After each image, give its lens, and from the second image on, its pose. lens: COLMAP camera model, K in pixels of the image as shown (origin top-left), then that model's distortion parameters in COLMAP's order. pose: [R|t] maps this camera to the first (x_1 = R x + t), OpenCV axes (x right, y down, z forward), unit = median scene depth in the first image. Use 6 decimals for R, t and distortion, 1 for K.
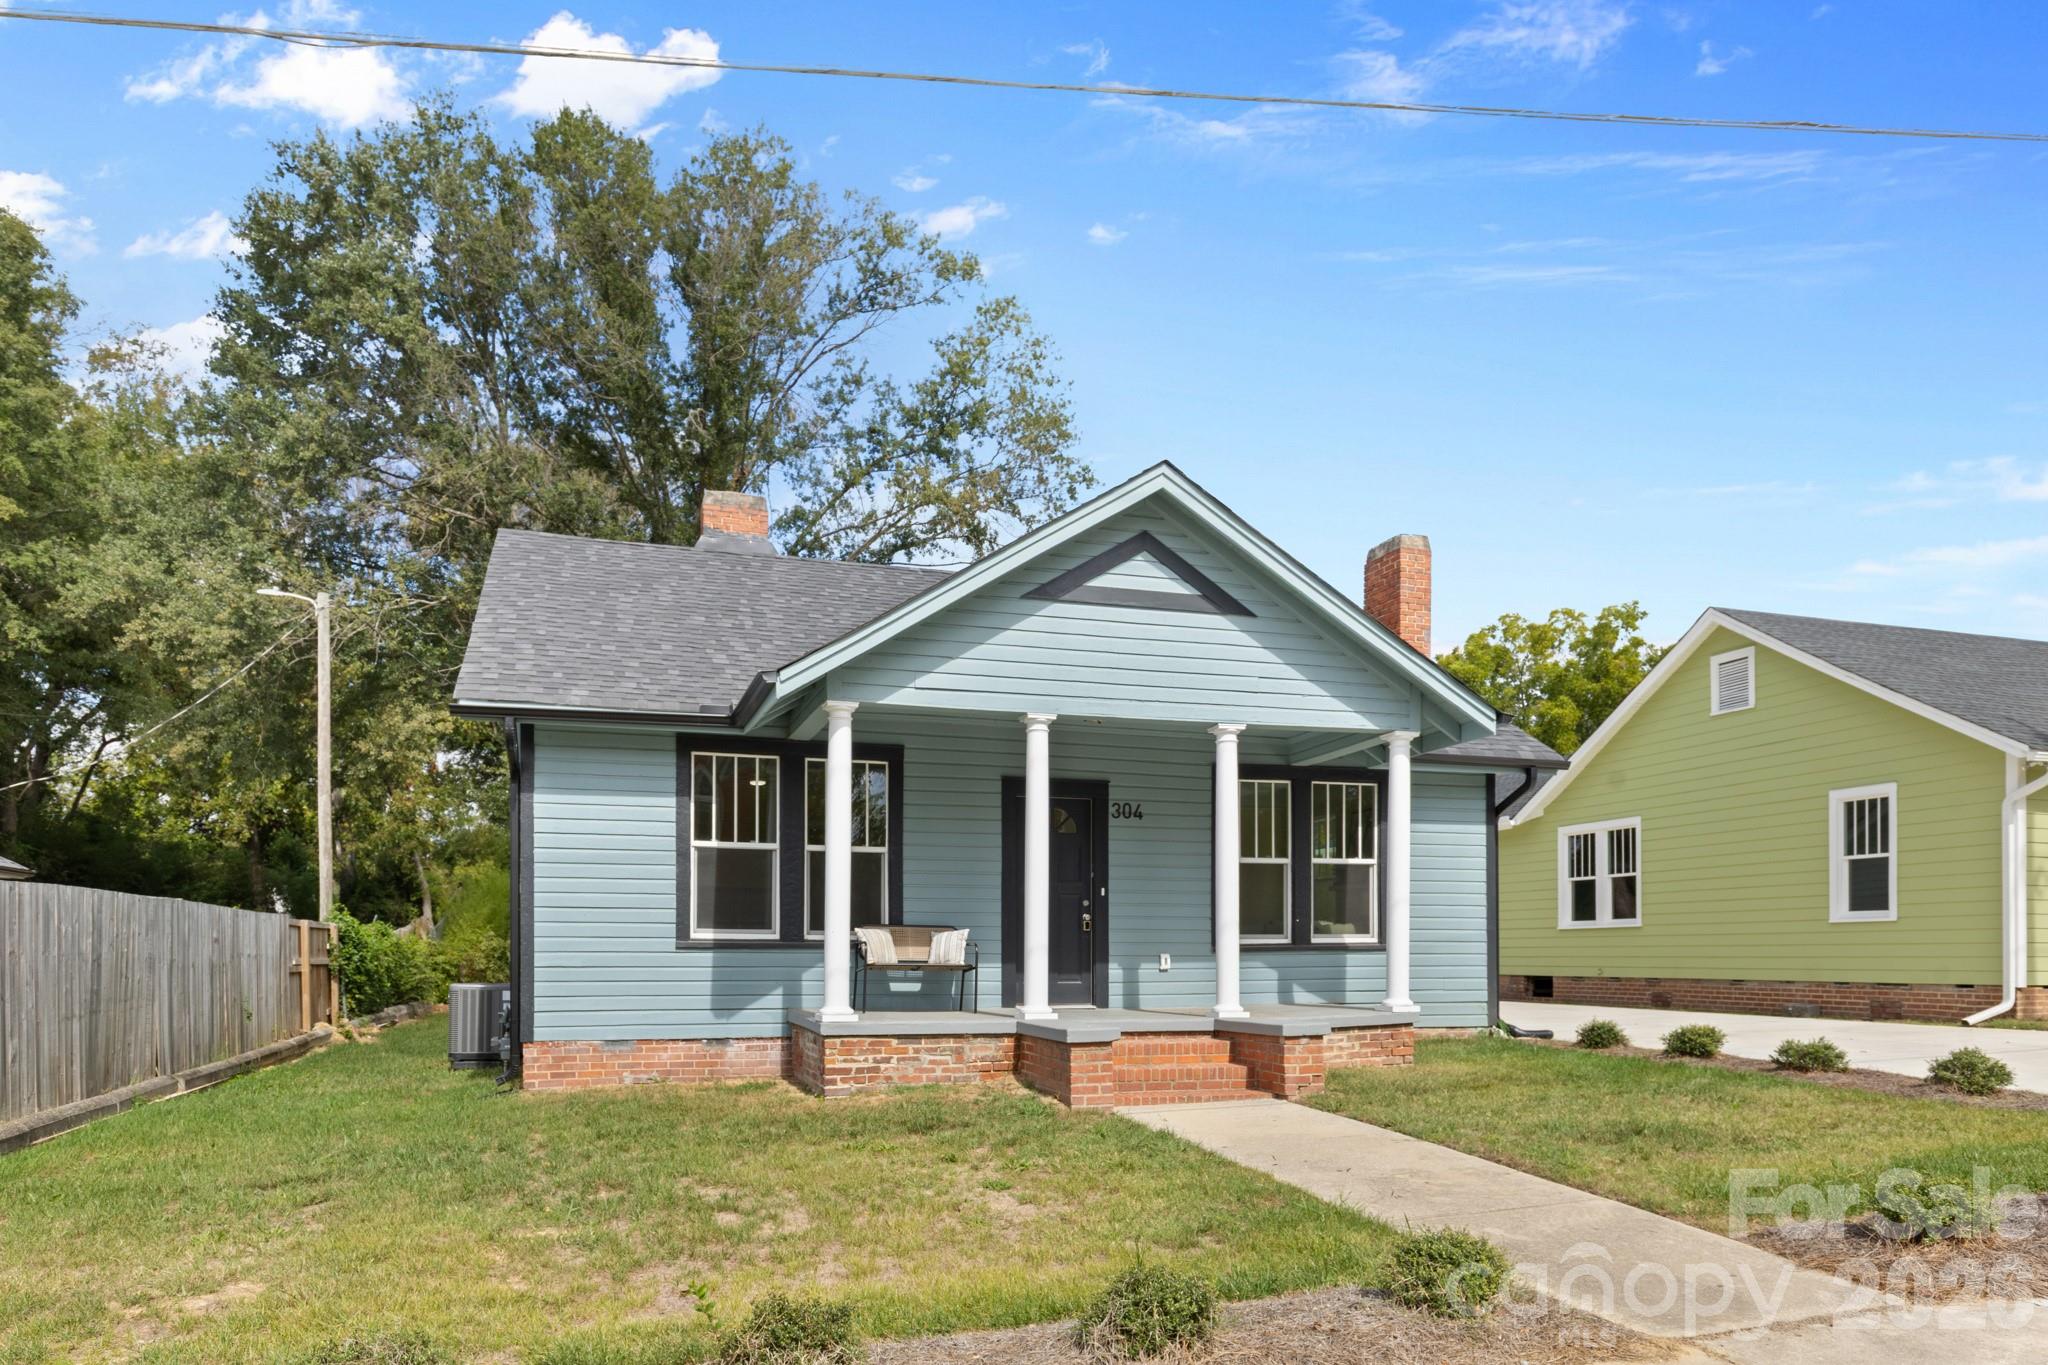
lens RADIAL K [[1257.5, 0, 1036.1], [0, 1257.5, 689.2], [0, 0, 1]] dist [0.014280, -0.001142]
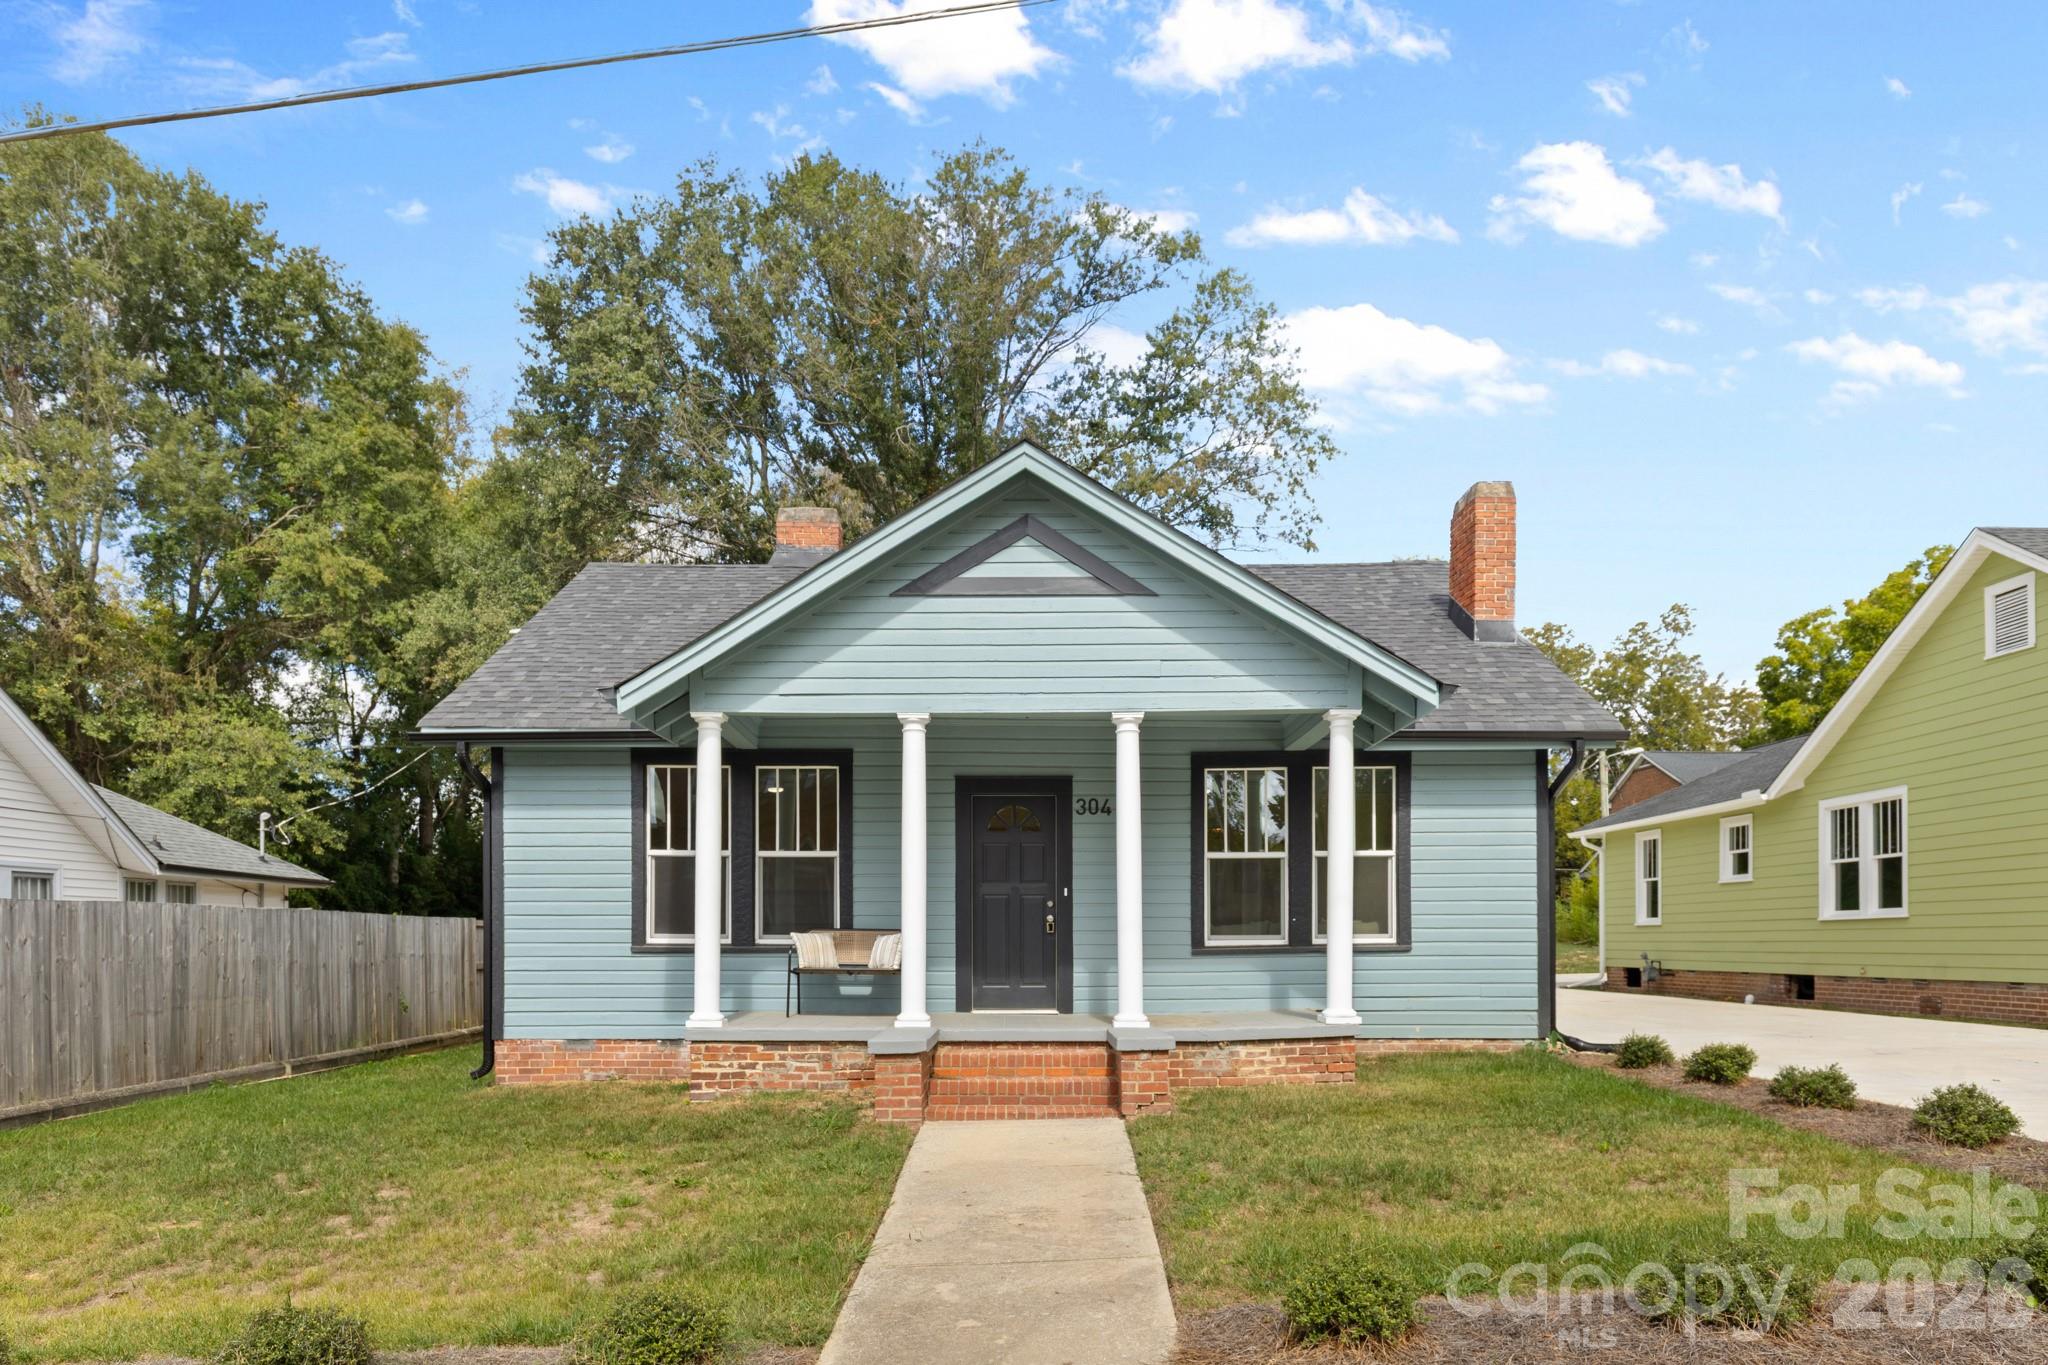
lens RADIAL K [[1257.5, 0, 1025.6], [0, 1257.5, 691.3], [0, 0, 1]] dist [0.014280, -0.001142]
pose [[0.960222, -0.057351, -0.273283, 0.309555], [0.060002, 0.998197, 0.001342, 0.005695], [0.272713, -0.017686, 0.961933, 0.076706]]
